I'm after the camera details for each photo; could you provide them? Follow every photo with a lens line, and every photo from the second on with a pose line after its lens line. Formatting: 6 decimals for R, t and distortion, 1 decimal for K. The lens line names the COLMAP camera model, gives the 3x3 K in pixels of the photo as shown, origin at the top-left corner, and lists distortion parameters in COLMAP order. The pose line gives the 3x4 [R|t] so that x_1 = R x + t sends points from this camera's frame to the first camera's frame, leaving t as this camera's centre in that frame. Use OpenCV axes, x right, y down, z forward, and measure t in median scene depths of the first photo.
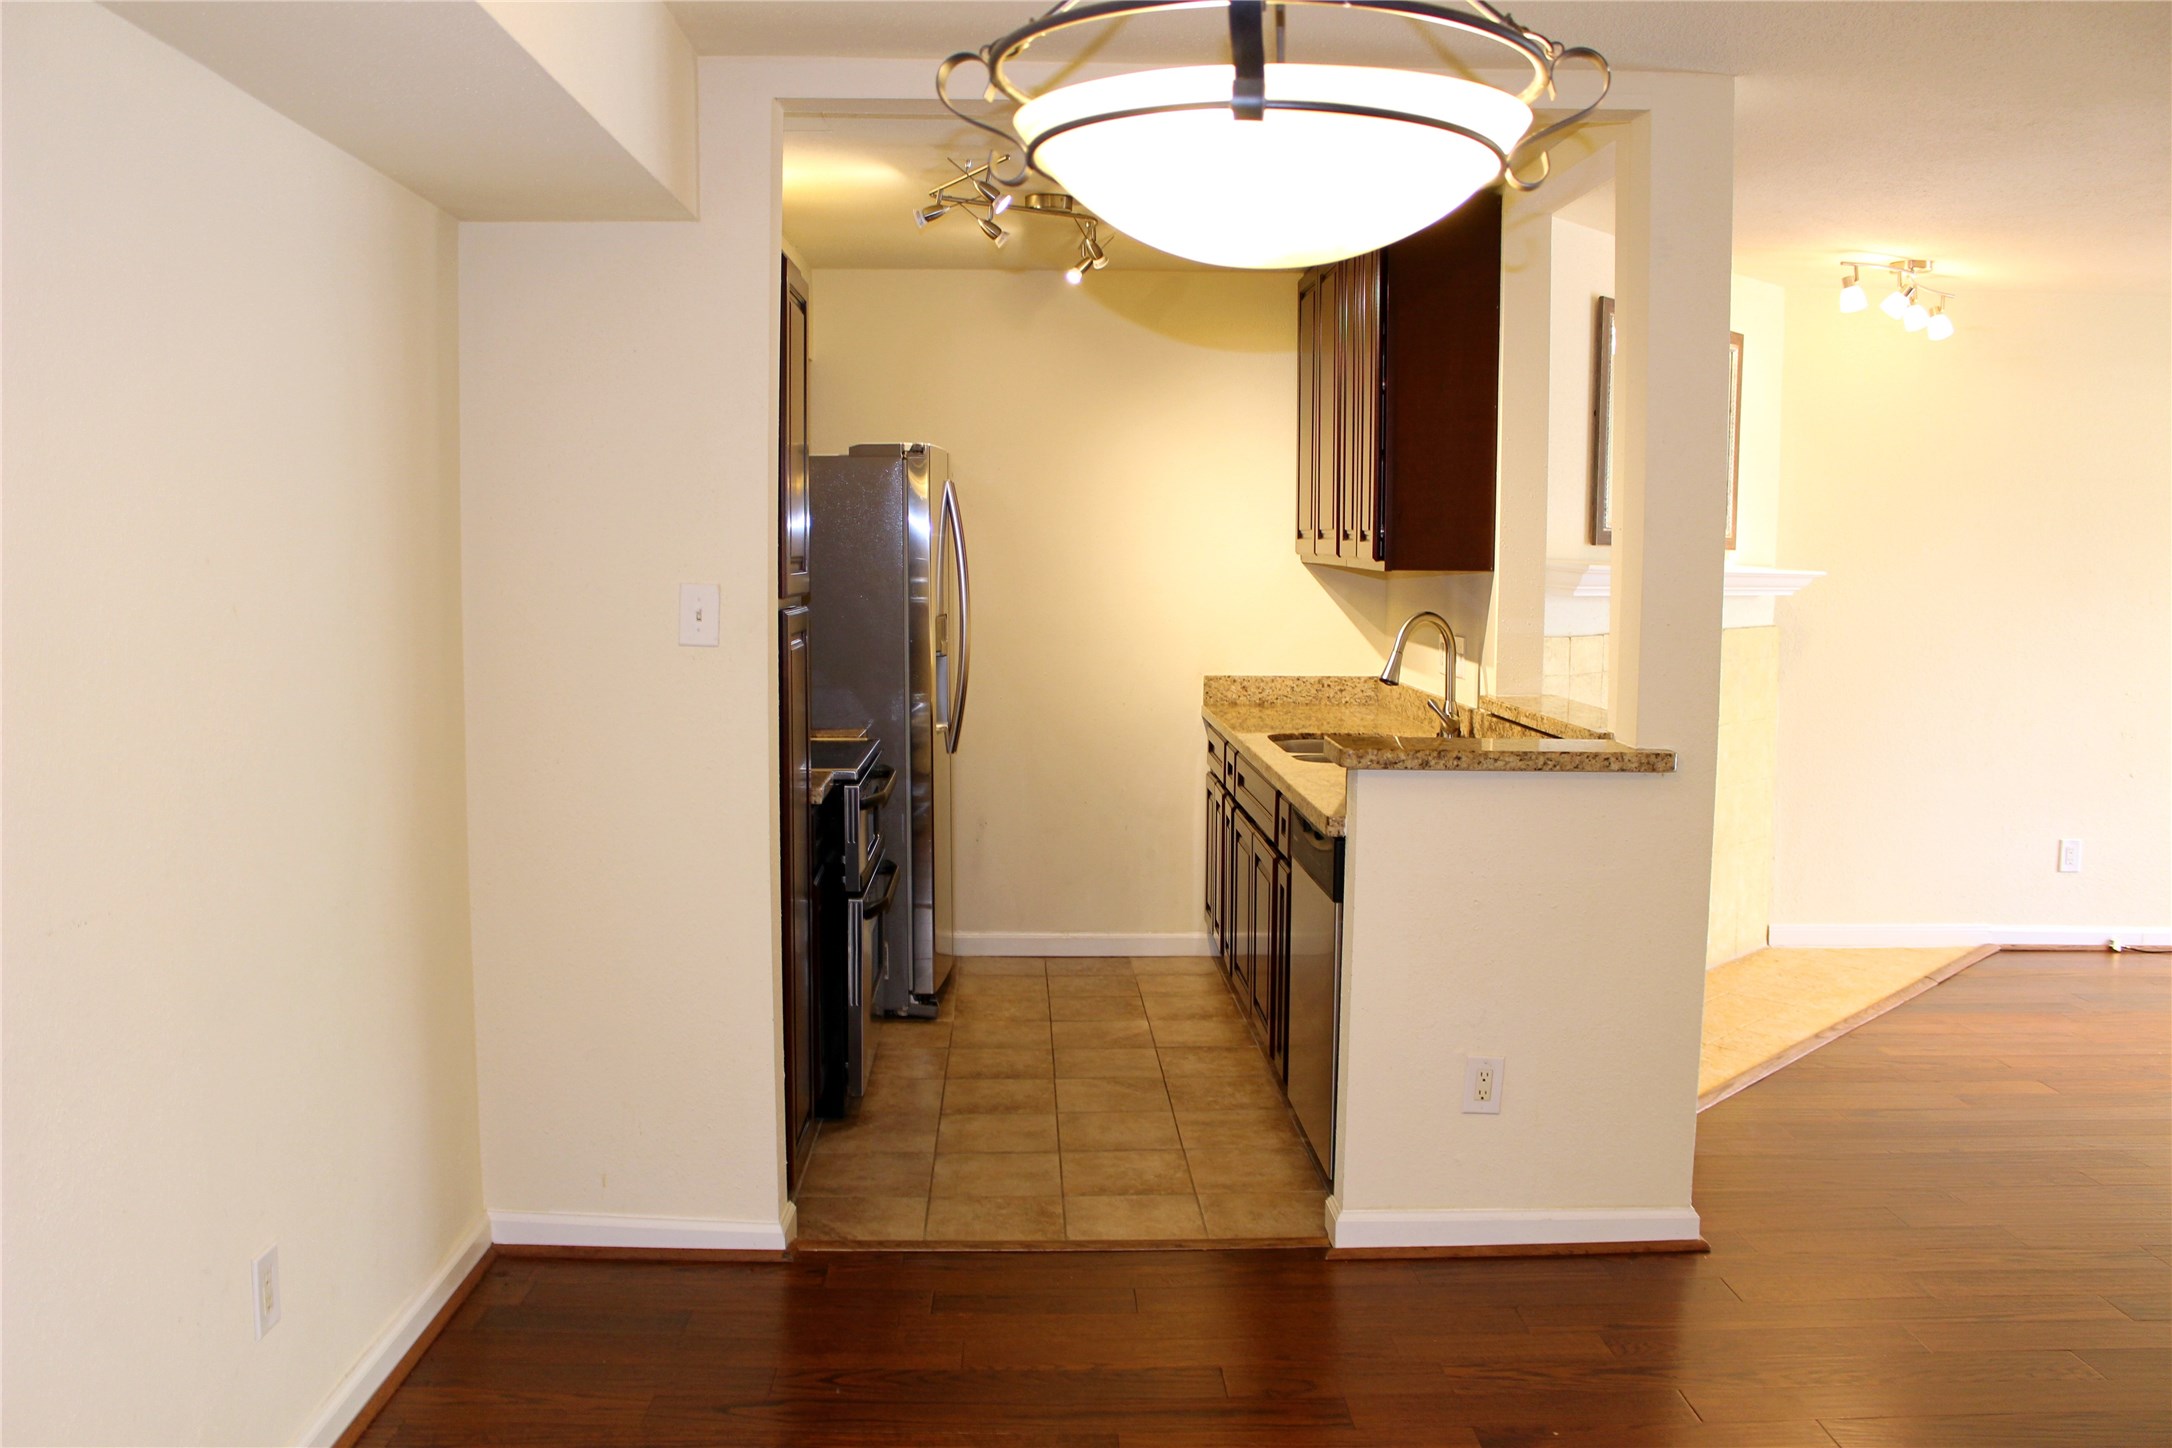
lens RADIAL K [[1823.7, 0, 1086.0], [0, 1823.7, 724.0], [0, 0, 1]] dist [-0.137362, 0.002040]
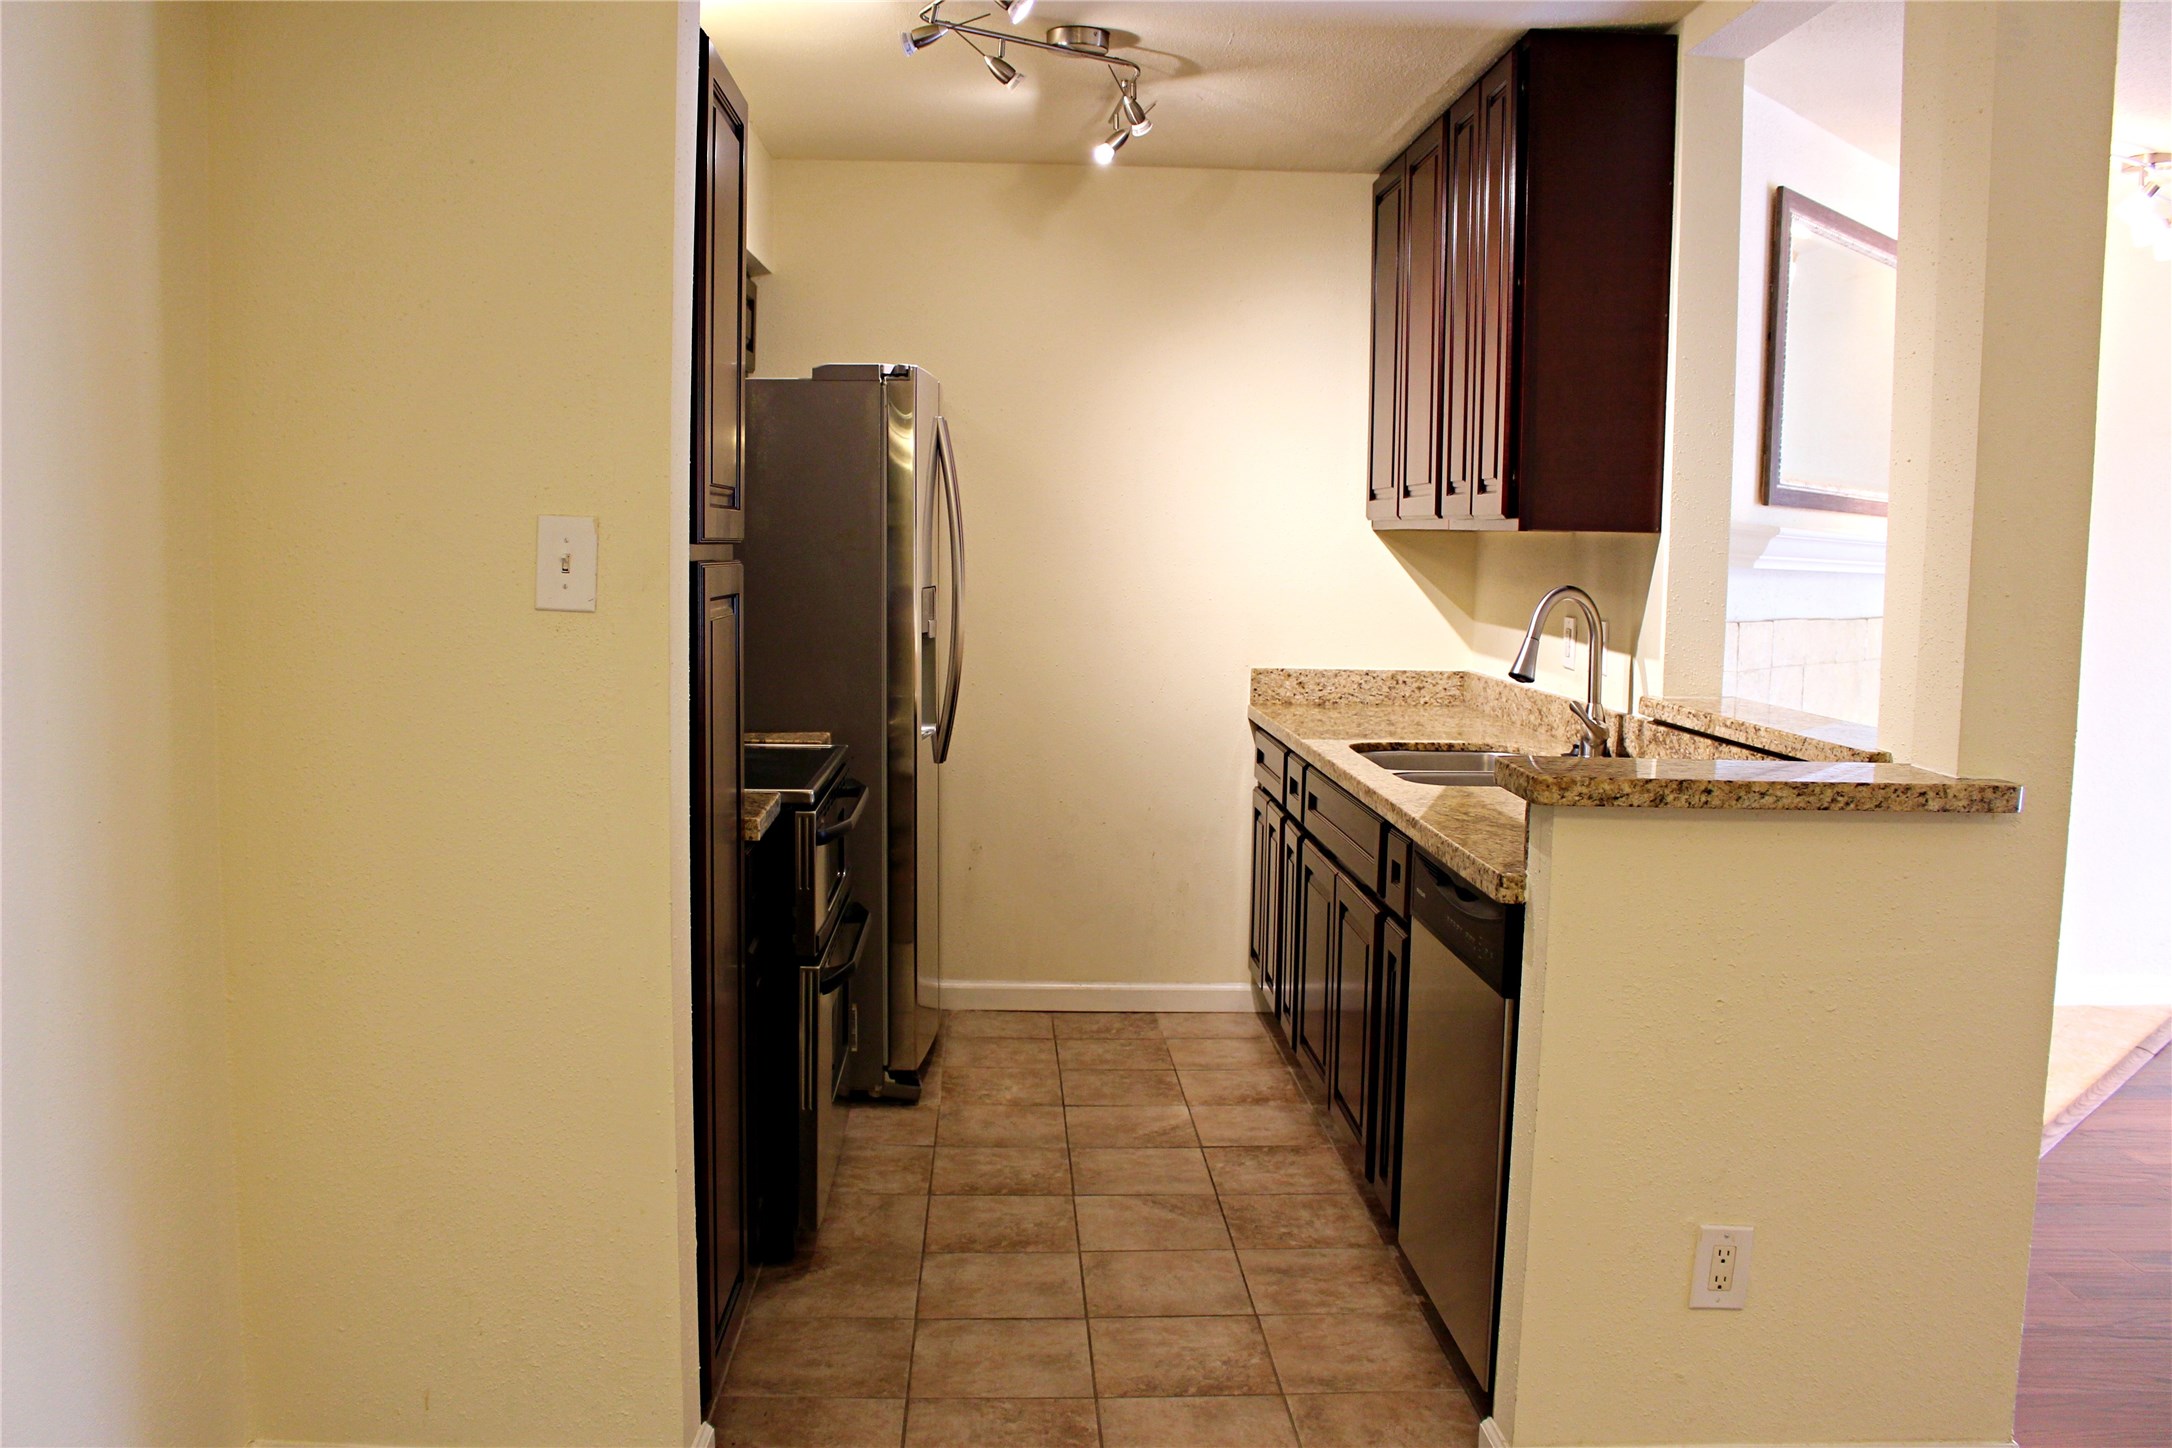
lens RADIAL K [[1818.6, 0, 1086.0], [0, 1818.6, 724.0], [0, 0, 1]] dist [-0.117242, 0.000873]
pose [[0.999903, 0.009590, 0.010085, -0.021874], [-0.009616, 0.999951, 0.002530, -0.003958], [-0.010060, -0.002627, 0.999946, 0.248327]]
